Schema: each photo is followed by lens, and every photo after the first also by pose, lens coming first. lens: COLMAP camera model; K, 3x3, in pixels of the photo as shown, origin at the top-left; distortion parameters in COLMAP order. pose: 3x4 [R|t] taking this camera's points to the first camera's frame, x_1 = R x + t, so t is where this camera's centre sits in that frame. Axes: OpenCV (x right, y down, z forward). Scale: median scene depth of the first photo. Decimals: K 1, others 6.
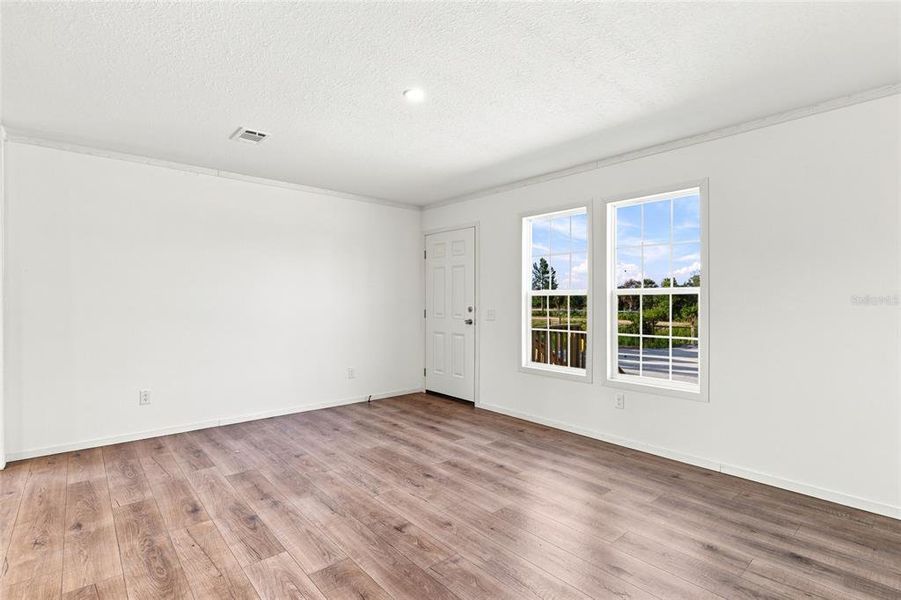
lens RADIAL K [[433.6, 0, 443.1], [0, 433.6, 298.4], [0, 0, 1]] dist [-0.003977, -0.000575]
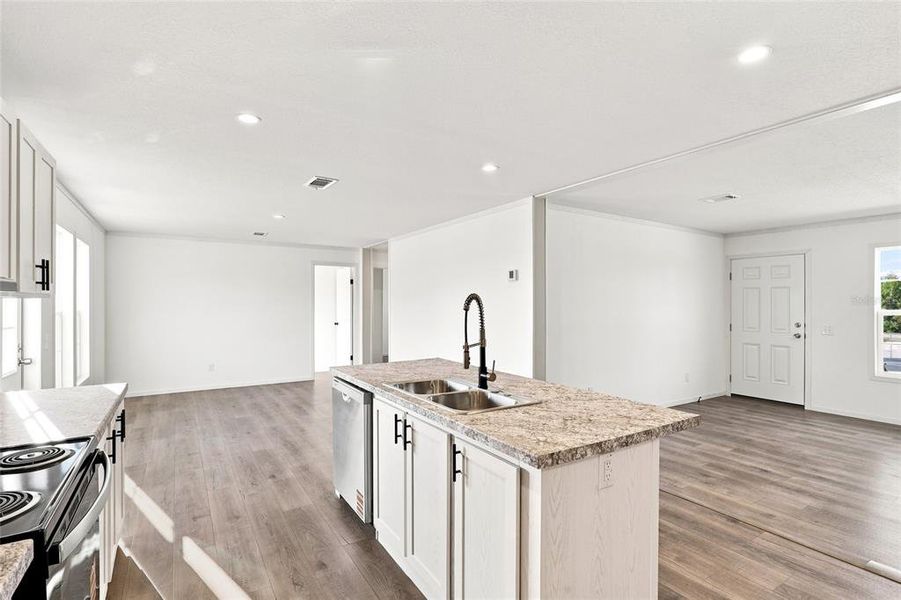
lens RADIAL K [[433.6, 0, 448.0], [0, 433.6, 304.9], [0, 0, 1]] dist [-0.003977, -0.000575]
pose [[0.988239, 0.000090, -0.152919, -0.694544], [0.000570, 0.999991, 0.004273, -0.034606], [0.152918, -0.004309, 0.988229, -0.289149]]
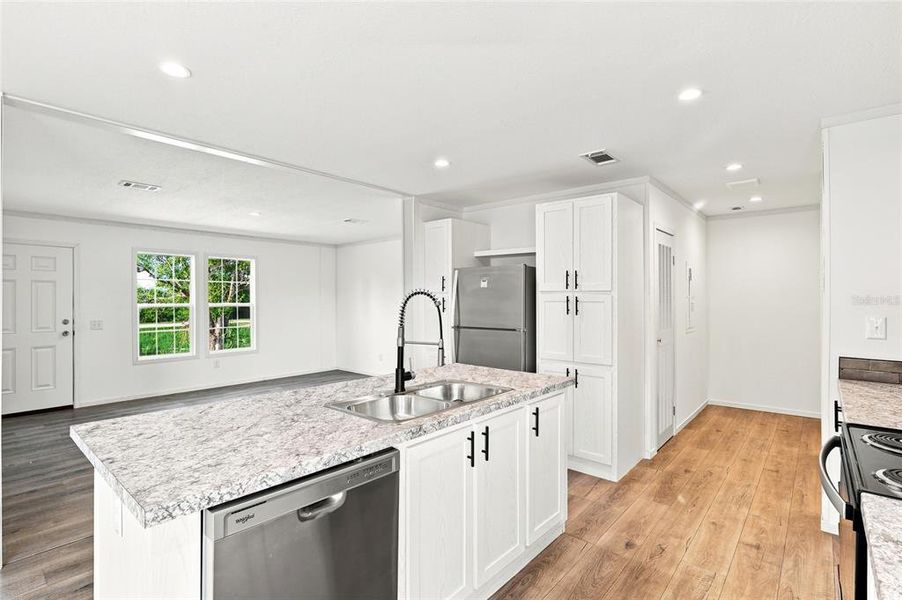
lens RADIAL K [[434.0, 0, 443.1], [0, 434.0, 297.0], [0, 0, 1]] dist [-0.003977, -0.000575]
pose [[-0.127458, 0.001534, 0.991843, -1.157382], [0.003977, 0.999992, -0.001035, -0.033346], [-0.991836, 0.003813, -0.127463, 0.196023]]
